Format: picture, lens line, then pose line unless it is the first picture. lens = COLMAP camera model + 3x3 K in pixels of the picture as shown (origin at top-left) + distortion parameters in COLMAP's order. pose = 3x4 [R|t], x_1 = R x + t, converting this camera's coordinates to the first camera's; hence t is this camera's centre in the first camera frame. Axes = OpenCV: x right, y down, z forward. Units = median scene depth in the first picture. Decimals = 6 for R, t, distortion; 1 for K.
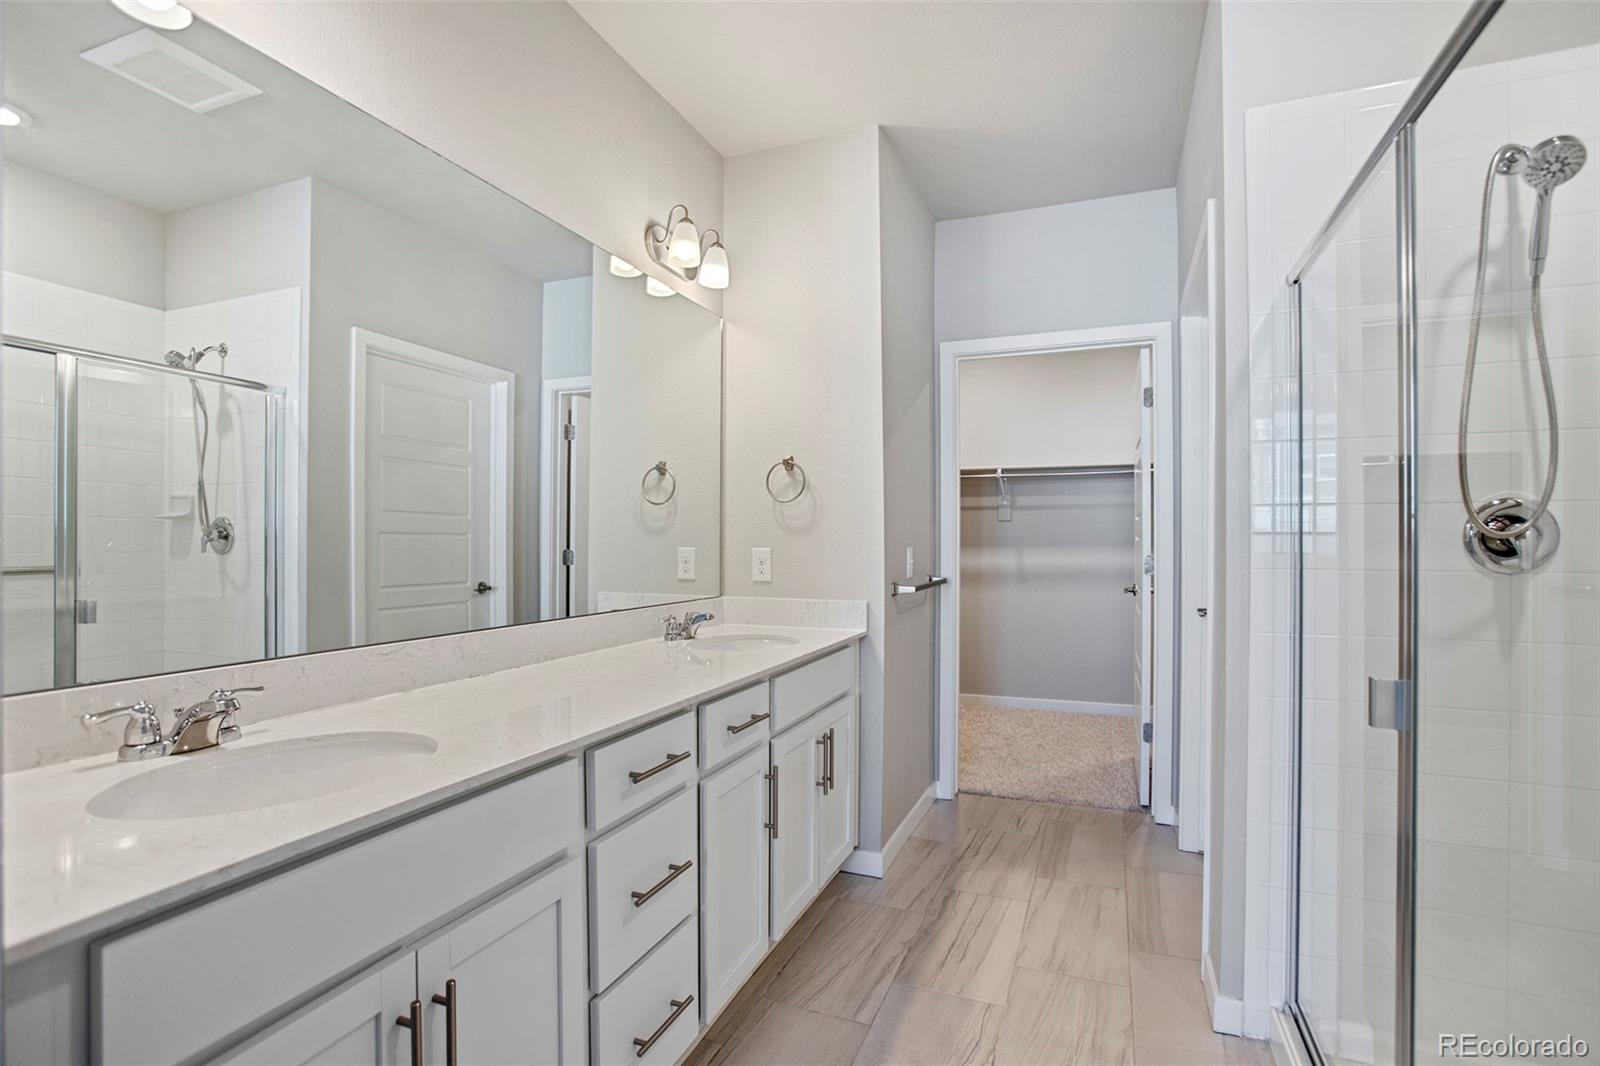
lens RADIAL K [[756.2, 0, 803.9], [0, 756.2, 541.1], [0, 0, 1]] dist [-0.069557, 0.027819]
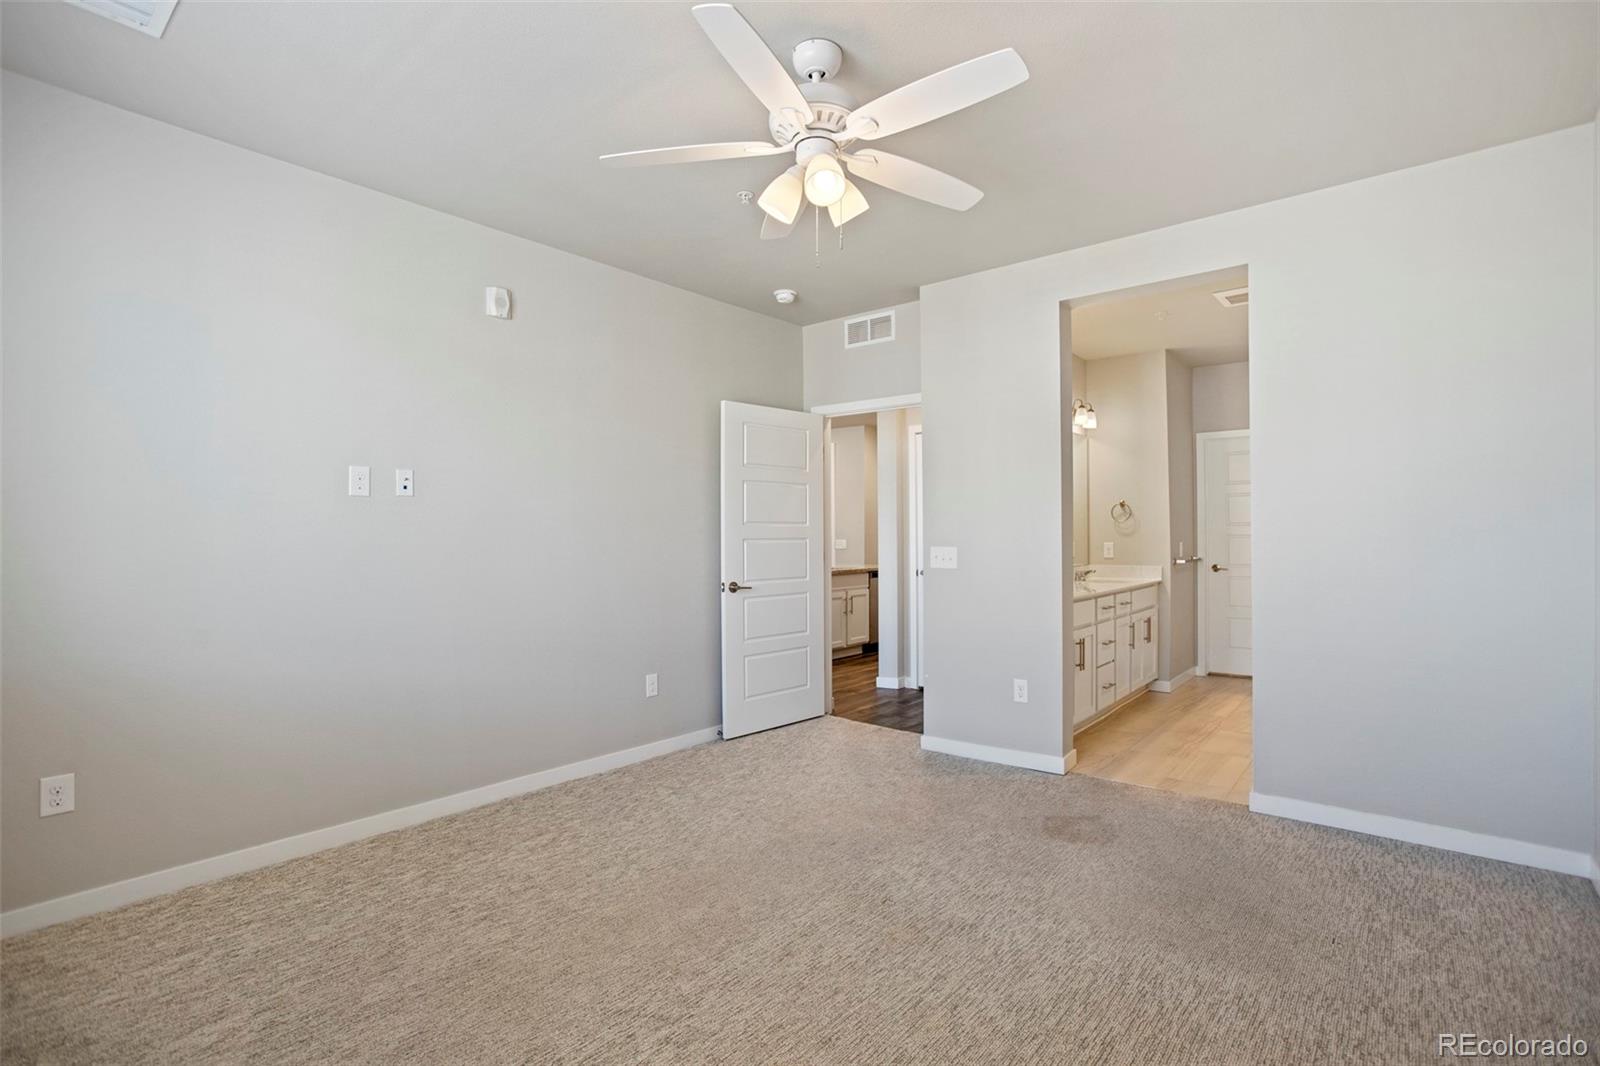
lens RADIAL K [[756.2, 0, 803.9], [0, 756.2, 541.1], [0, 0, 1]] dist [-0.069557, 0.027819]
pose [[0.954803, -0.010265, -0.297063, -0.267676], [0.009815, 0.999947, -0.003005, 0.002160], [0.297078, -0.000047, 0.954853, -1.387636]]
